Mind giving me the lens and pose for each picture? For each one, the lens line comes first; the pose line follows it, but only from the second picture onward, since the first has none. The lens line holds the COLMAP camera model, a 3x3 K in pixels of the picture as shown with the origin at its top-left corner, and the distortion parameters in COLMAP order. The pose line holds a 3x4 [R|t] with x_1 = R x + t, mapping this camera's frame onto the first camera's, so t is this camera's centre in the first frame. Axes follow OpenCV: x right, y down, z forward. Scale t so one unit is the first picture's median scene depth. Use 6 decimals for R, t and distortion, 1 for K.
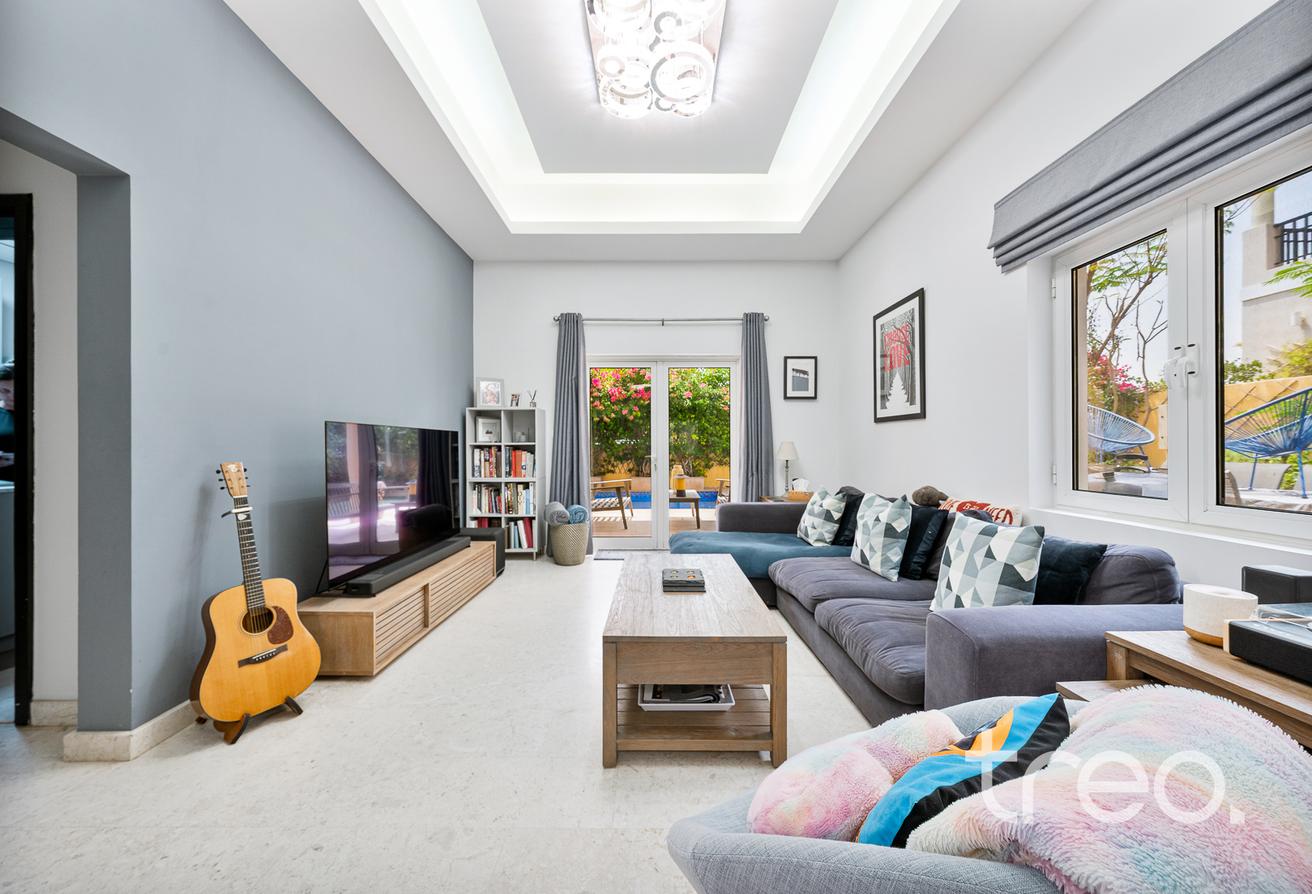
lens RADIAL K [[458.7, 0, 652.3], [0, 458.7, 447.9], [0, 0, 1]] dist [-0.001389, -0.000106]
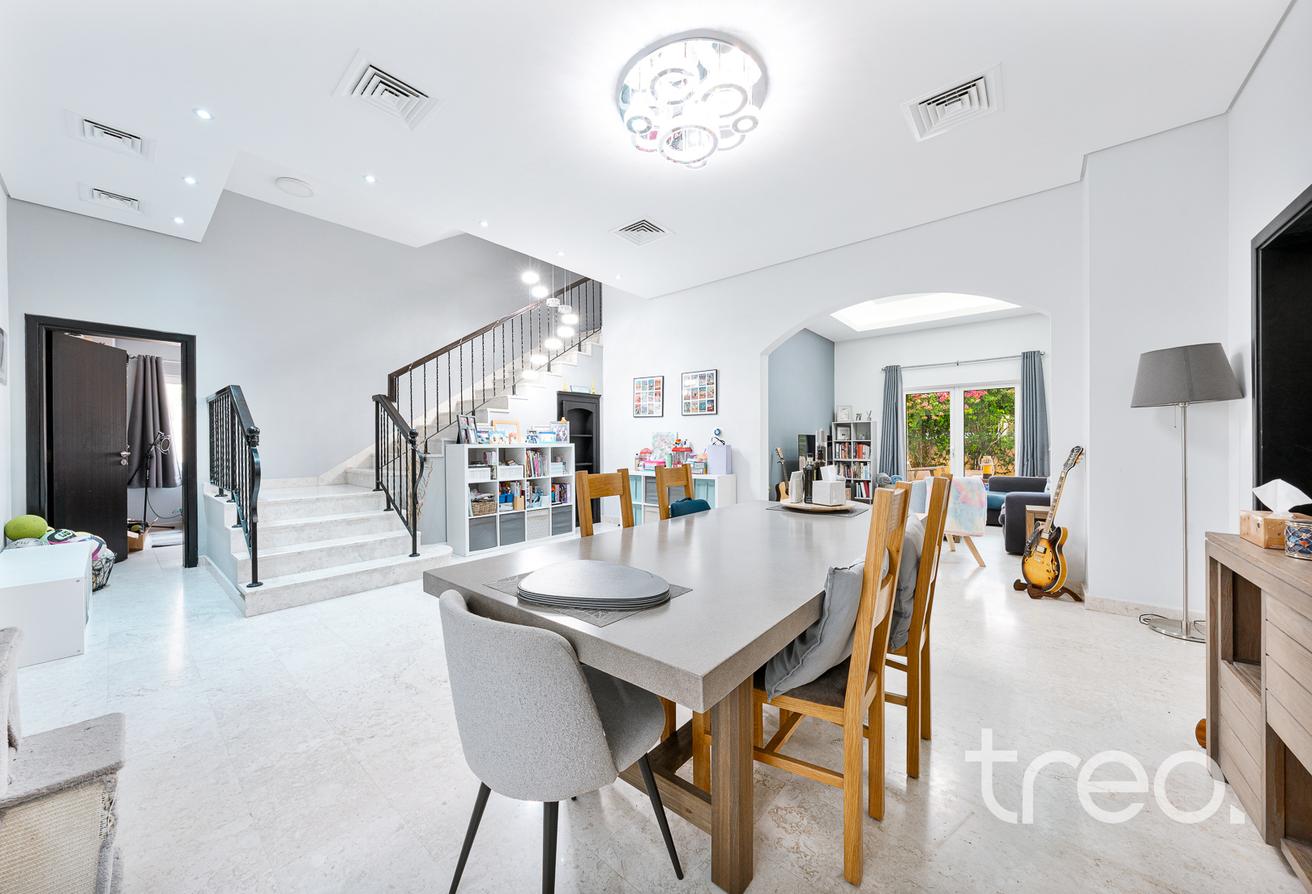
lens RADIAL K [[458.7, 0, 642.7], [0, 458.7, 445.4], [0, 0, 1]] dist [-0.001389, -0.000106]
pose [[0.764802, 0.002030, -0.644262, 0.226398], [0.002376, 0.999979, 0.005972, -0.003521], [0.644261, -0.006098, 0.764782, -0.979527]]
